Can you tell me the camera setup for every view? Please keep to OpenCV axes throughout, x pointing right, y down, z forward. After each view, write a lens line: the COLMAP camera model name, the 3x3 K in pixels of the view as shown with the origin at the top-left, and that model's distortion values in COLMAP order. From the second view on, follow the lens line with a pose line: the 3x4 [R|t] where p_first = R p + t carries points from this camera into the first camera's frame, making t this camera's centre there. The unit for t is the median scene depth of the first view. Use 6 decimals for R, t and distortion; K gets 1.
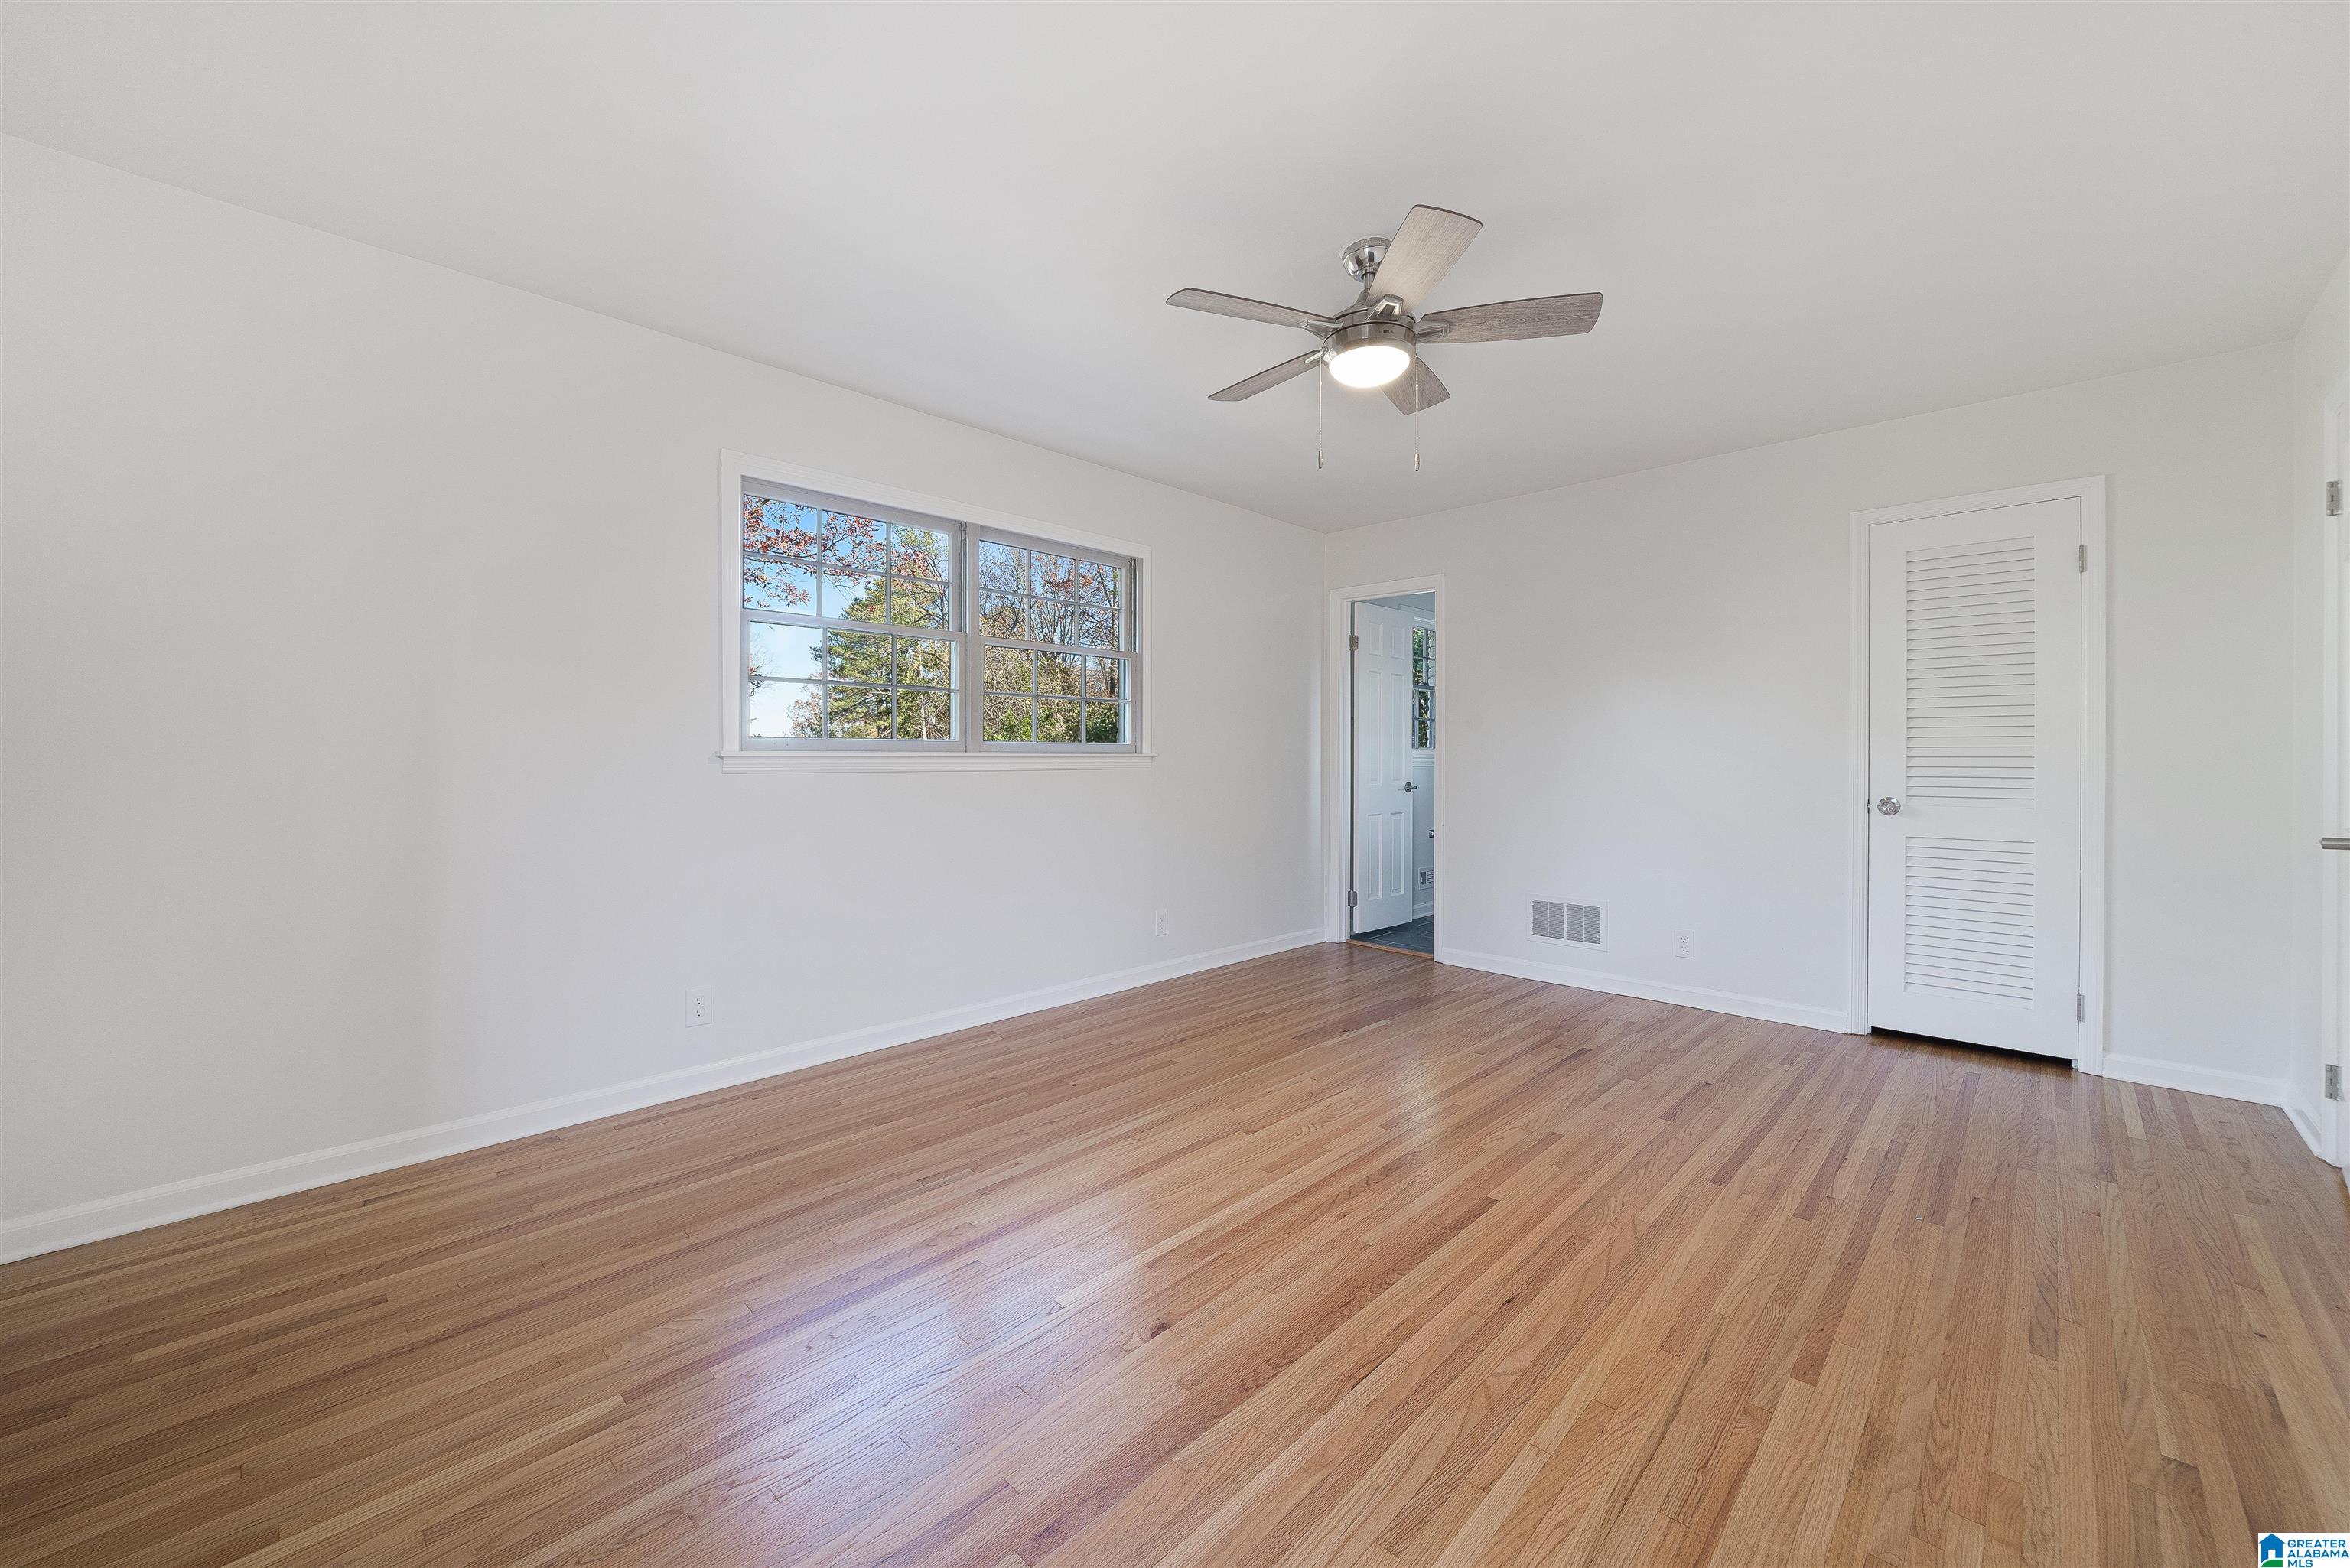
lens RADIAL K [[907.9, 0, 1161.0], [0, 907.9, 760.2], [0, 0, 1]] dist [-0.002278, -0.000228]
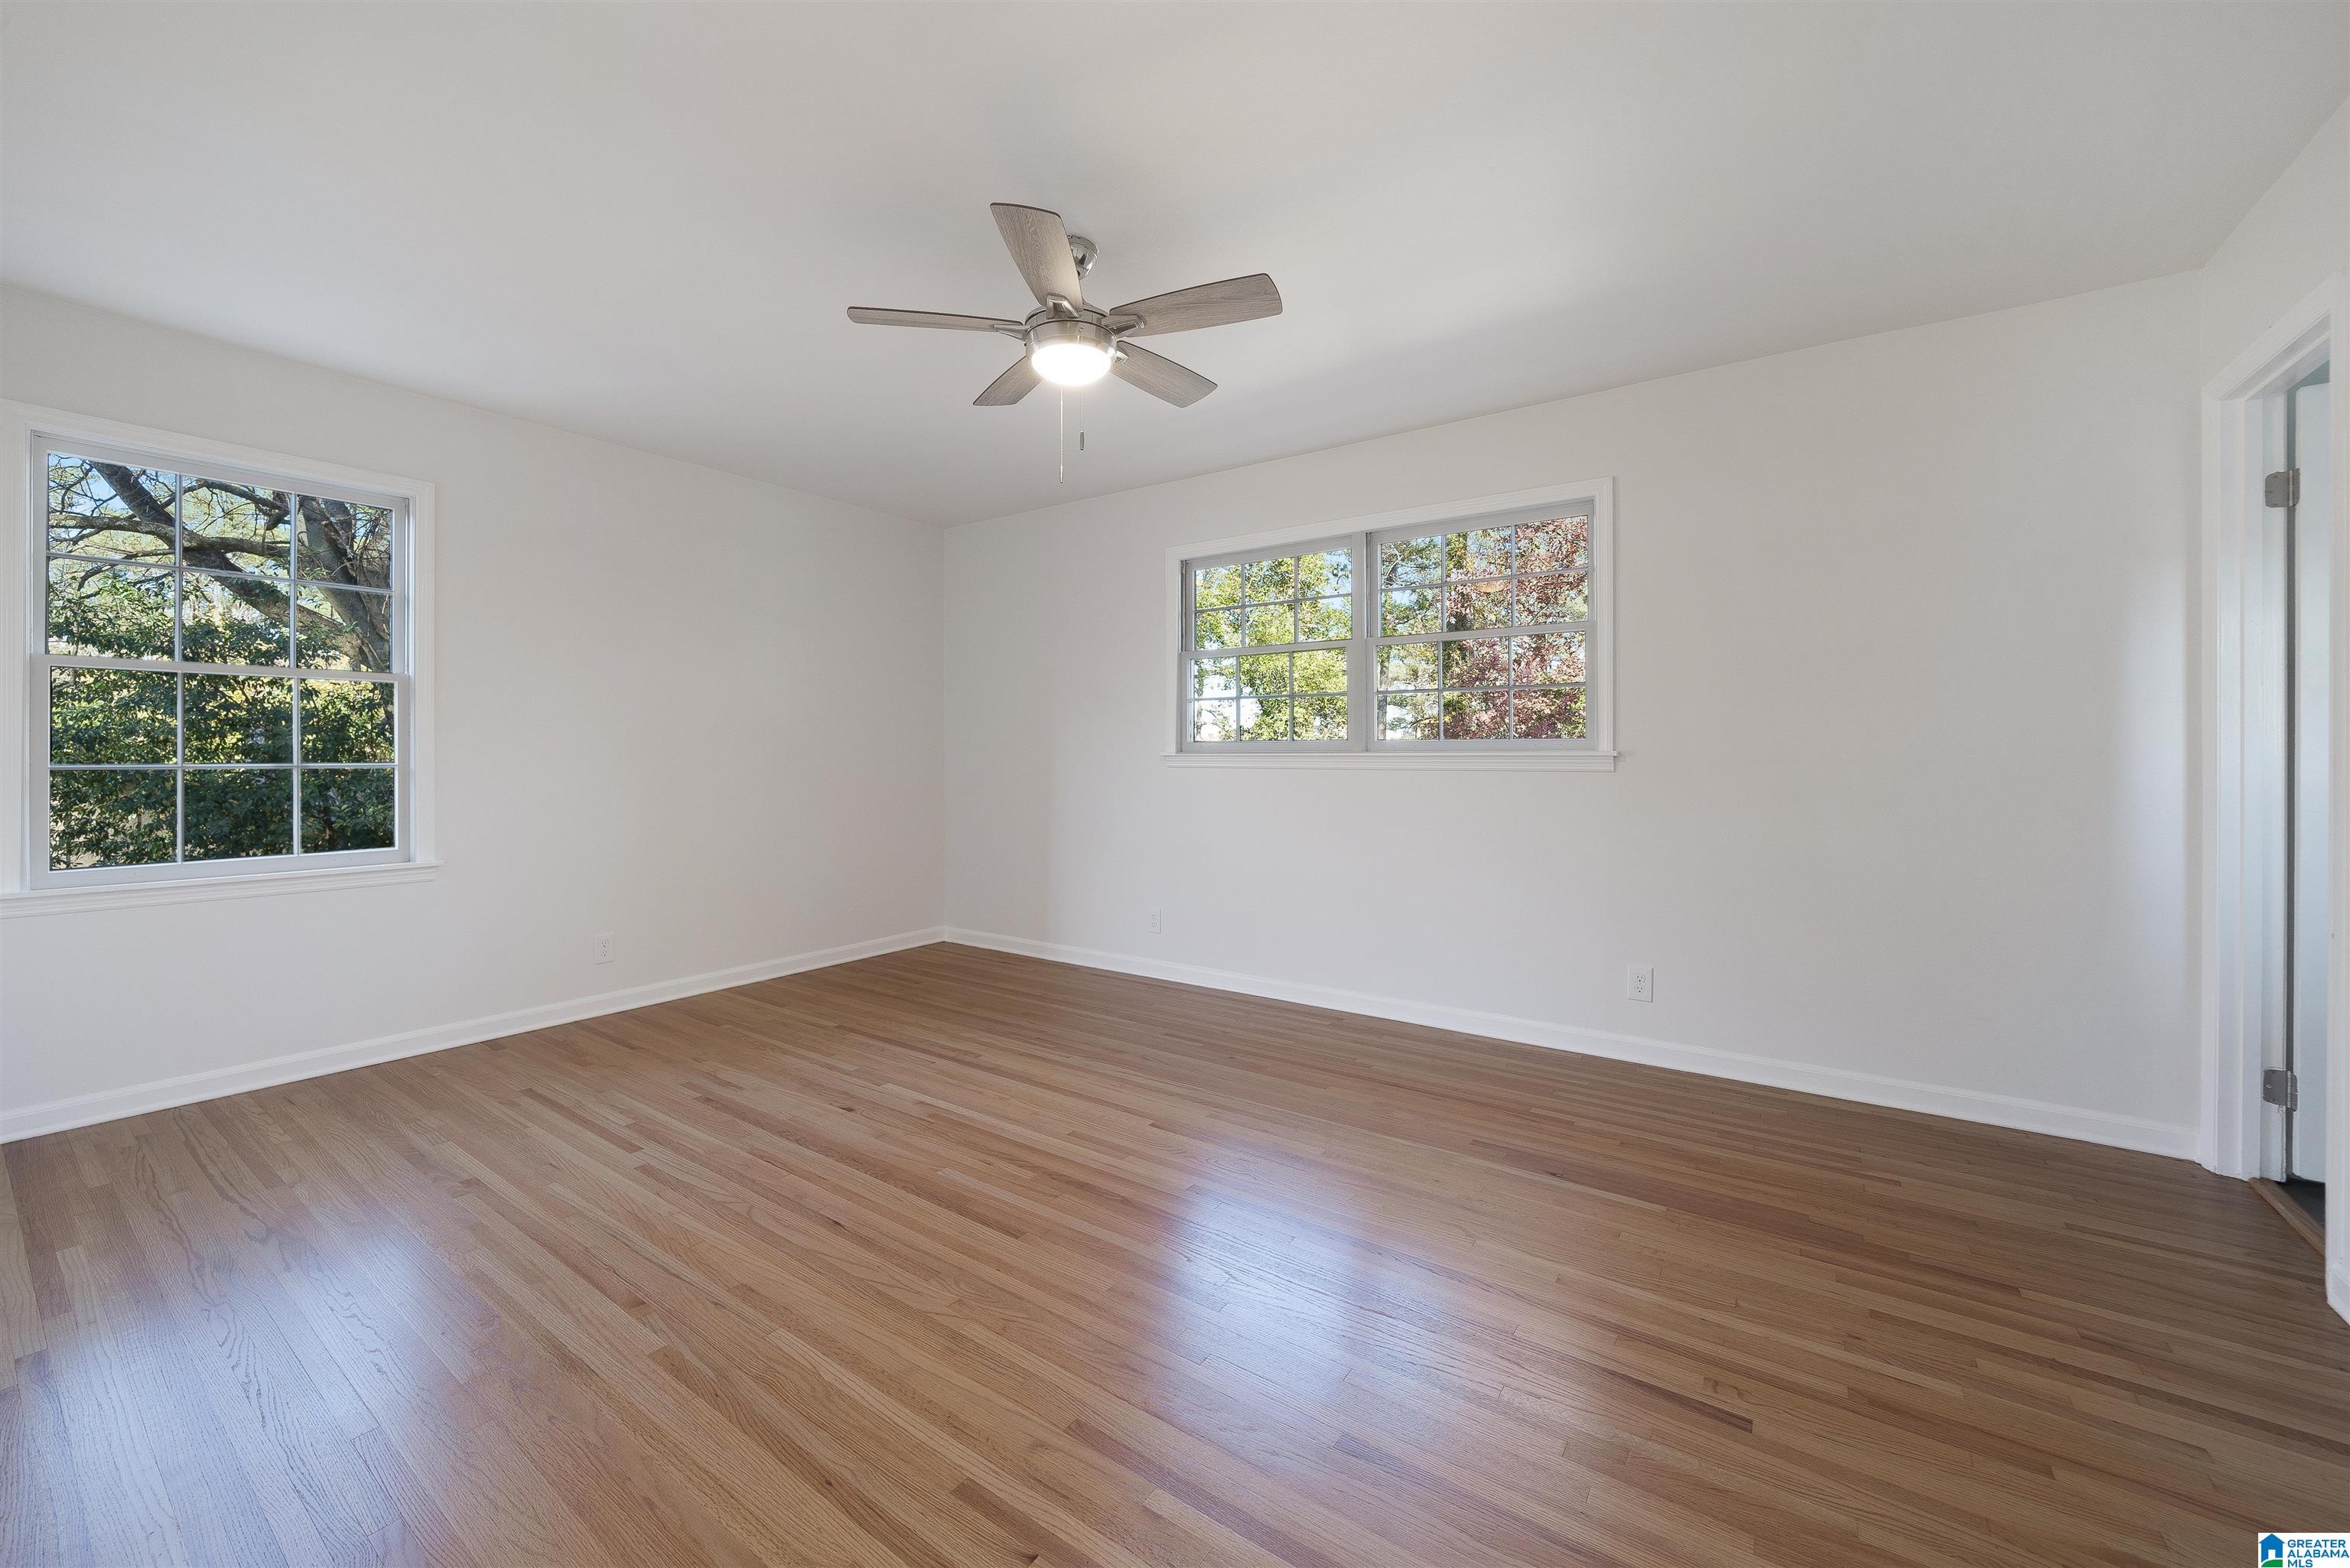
lens RADIAL K [[907.9, 0, 1161.0], [0, 907.9, 760.2], [0, 0, 1]] dist [-0.002278, -0.000228]
pose [[0.154258, -0.001681, -0.988029, 1.221885], [-0.001130, 0.999998, -0.001878, 0.003186], [0.988030, 0.001406, 0.154256, 0.940381]]
